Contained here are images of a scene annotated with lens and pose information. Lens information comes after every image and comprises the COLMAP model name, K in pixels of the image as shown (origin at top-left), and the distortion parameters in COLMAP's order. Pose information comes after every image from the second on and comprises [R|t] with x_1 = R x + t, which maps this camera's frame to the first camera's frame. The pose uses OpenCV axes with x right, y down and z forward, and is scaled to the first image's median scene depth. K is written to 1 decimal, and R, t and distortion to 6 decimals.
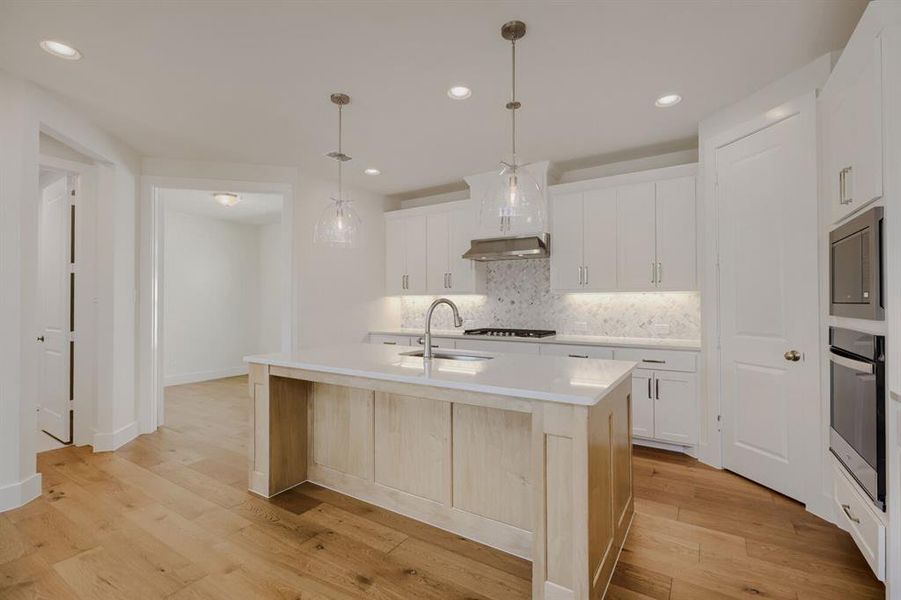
lens RADIAL K [[410.5, 0, 445.2], [0, 410.5, 298.3], [0, 0, 1]] dist [0.002172, 0.001088]
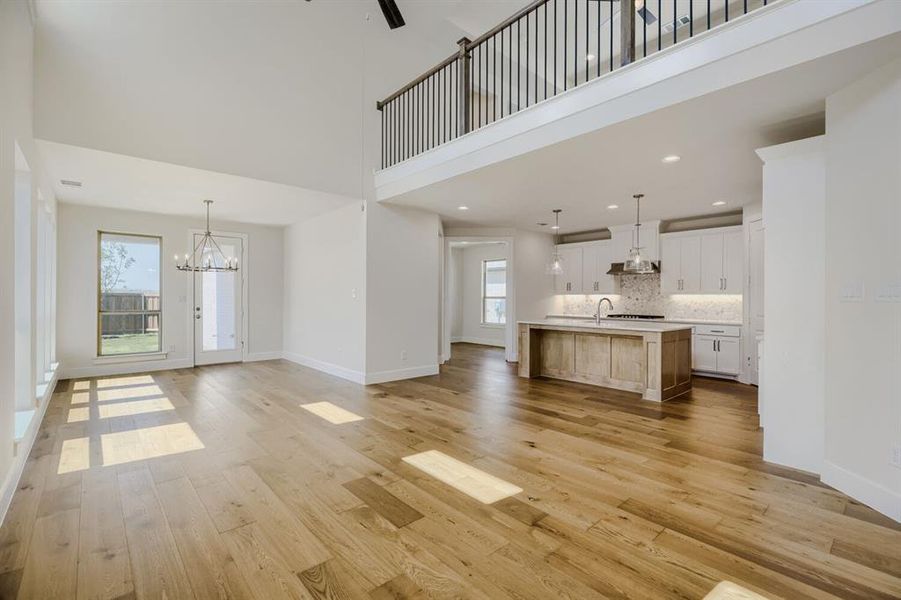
lens RADIAL K [[410.5, 0, 451.8], [0, 410.5, 297.8], [0, 0, 1]] dist [0.002172, 0.001088]
pose [[0.965569, 0.007720, -0.260033, -0.147760], [-0.004806, 0.999918, 0.011841, -0.014232], [0.260104, -0.010183, 0.965527, -0.924553]]
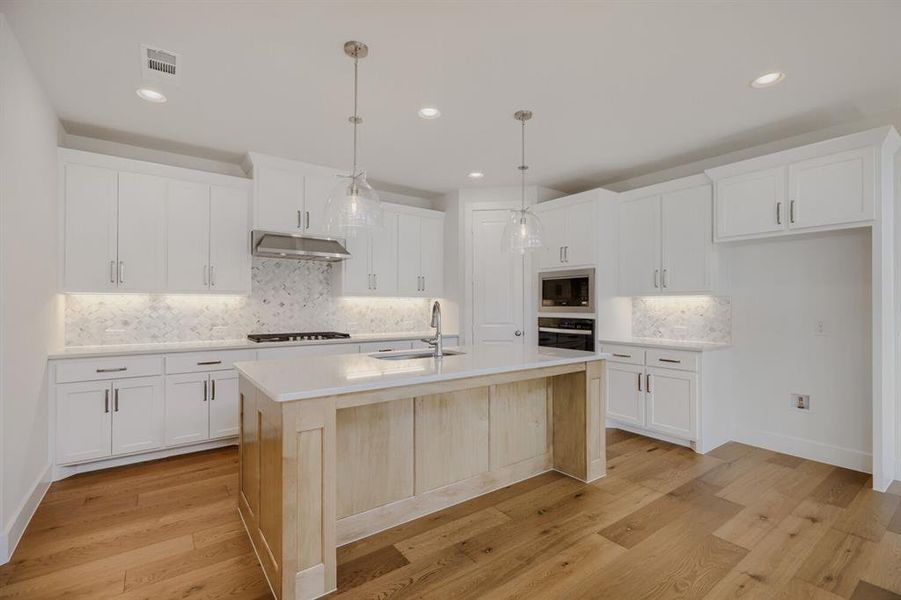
lens RADIAL K [[410.5, 0, 443.8], [0, 410.5, 306.3], [0, 0, 1]] dist [0.002172, 0.001088]
pose [[0.358855, 0.000970, 0.933393, -0.637462], [-0.012667, 0.999912, 0.003831, 0.006548], [-0.933307, -0.013198, 0.358836, 0.377209]]
